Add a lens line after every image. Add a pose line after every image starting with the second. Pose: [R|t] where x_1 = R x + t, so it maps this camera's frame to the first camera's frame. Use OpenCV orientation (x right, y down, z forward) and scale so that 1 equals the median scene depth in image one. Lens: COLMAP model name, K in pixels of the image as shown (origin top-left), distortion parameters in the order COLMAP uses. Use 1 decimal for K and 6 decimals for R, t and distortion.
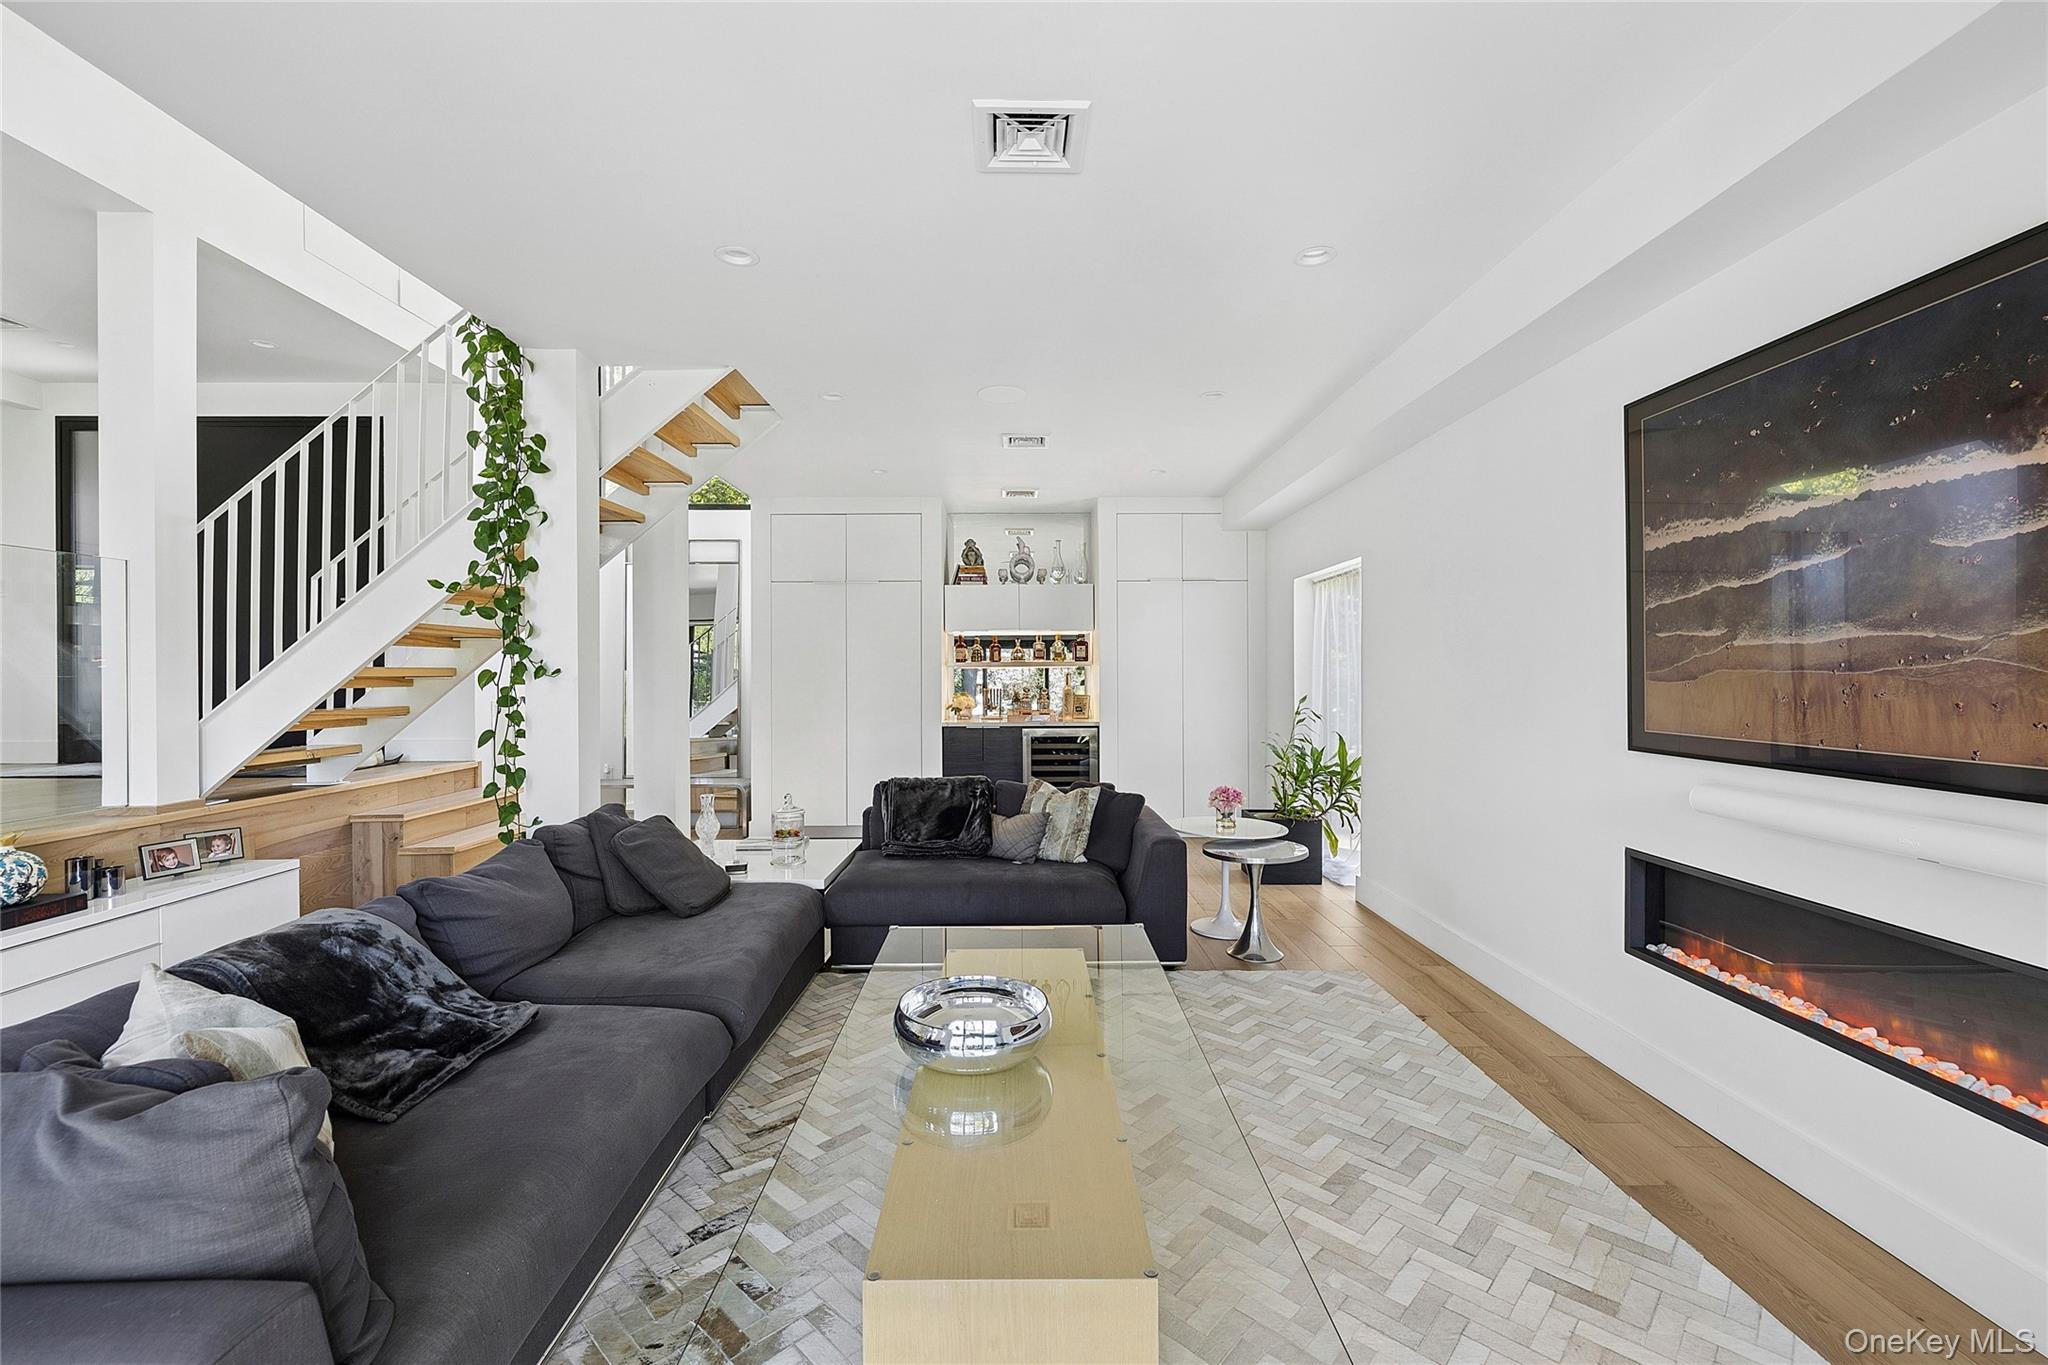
lens RADIAL K [[875.7, 0, 1024.0], [0, 875.7, 682.5], [0, 0, 1]] dist [-0.000488, -0.000024]
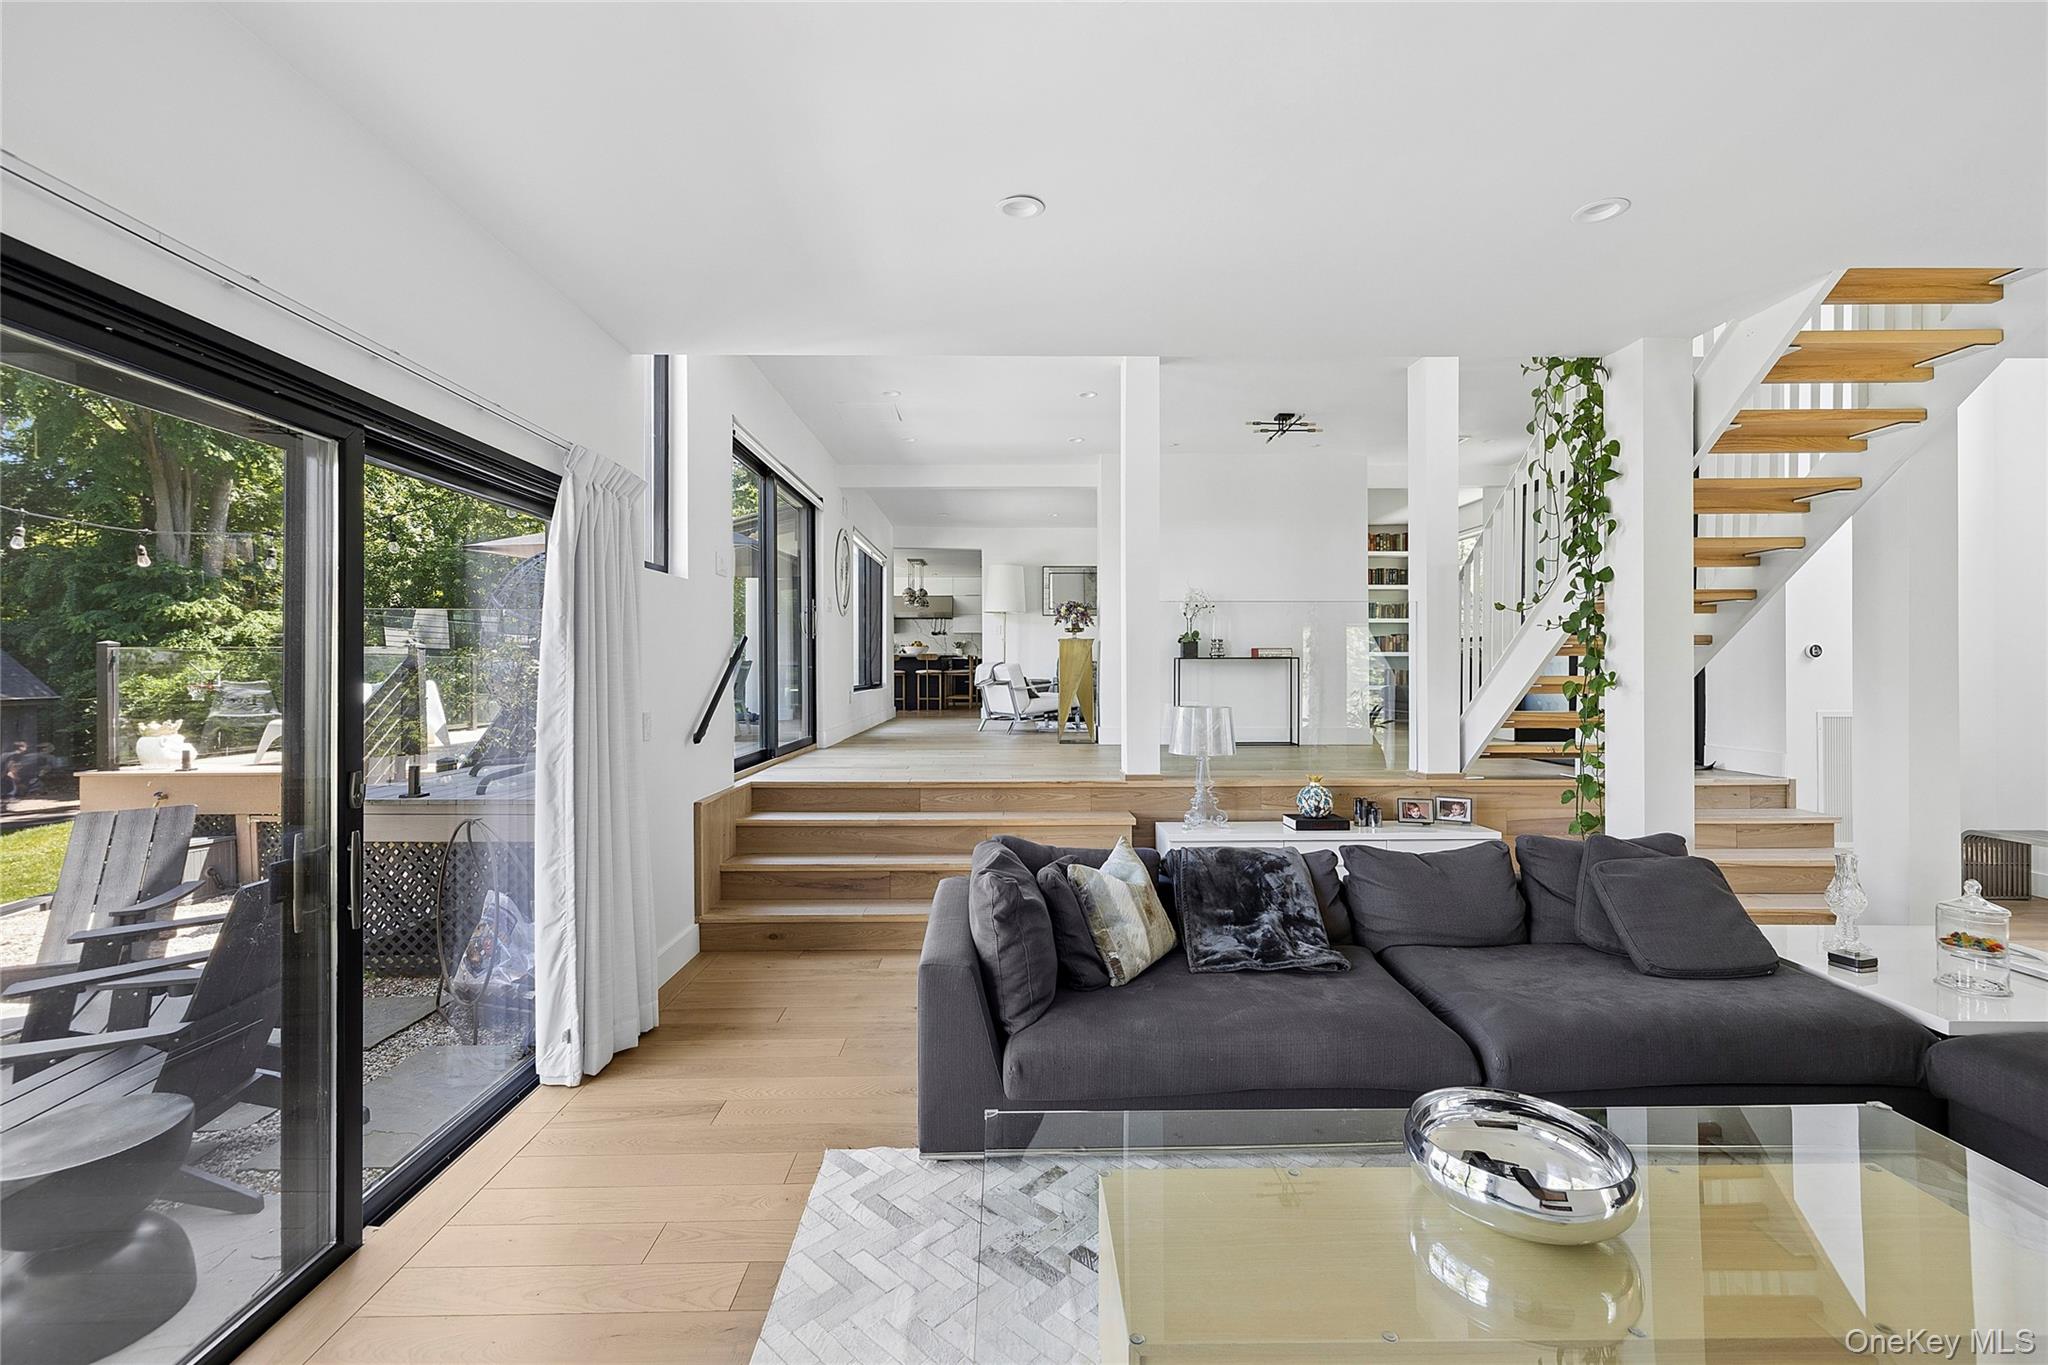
lens RADIAL K [[873.4, 0, 1021.8], [0, 873.4, 643.1], [0, 0, 1]] dist [-0.000366, -0.000064]
pose [[-0.002962, -0.029994, -0.999546, 0.422879], [-0.011131, 0.999489, -0.029959, -0.019806], [0.999934, 0.011037, -0.003294, 0.344396]]
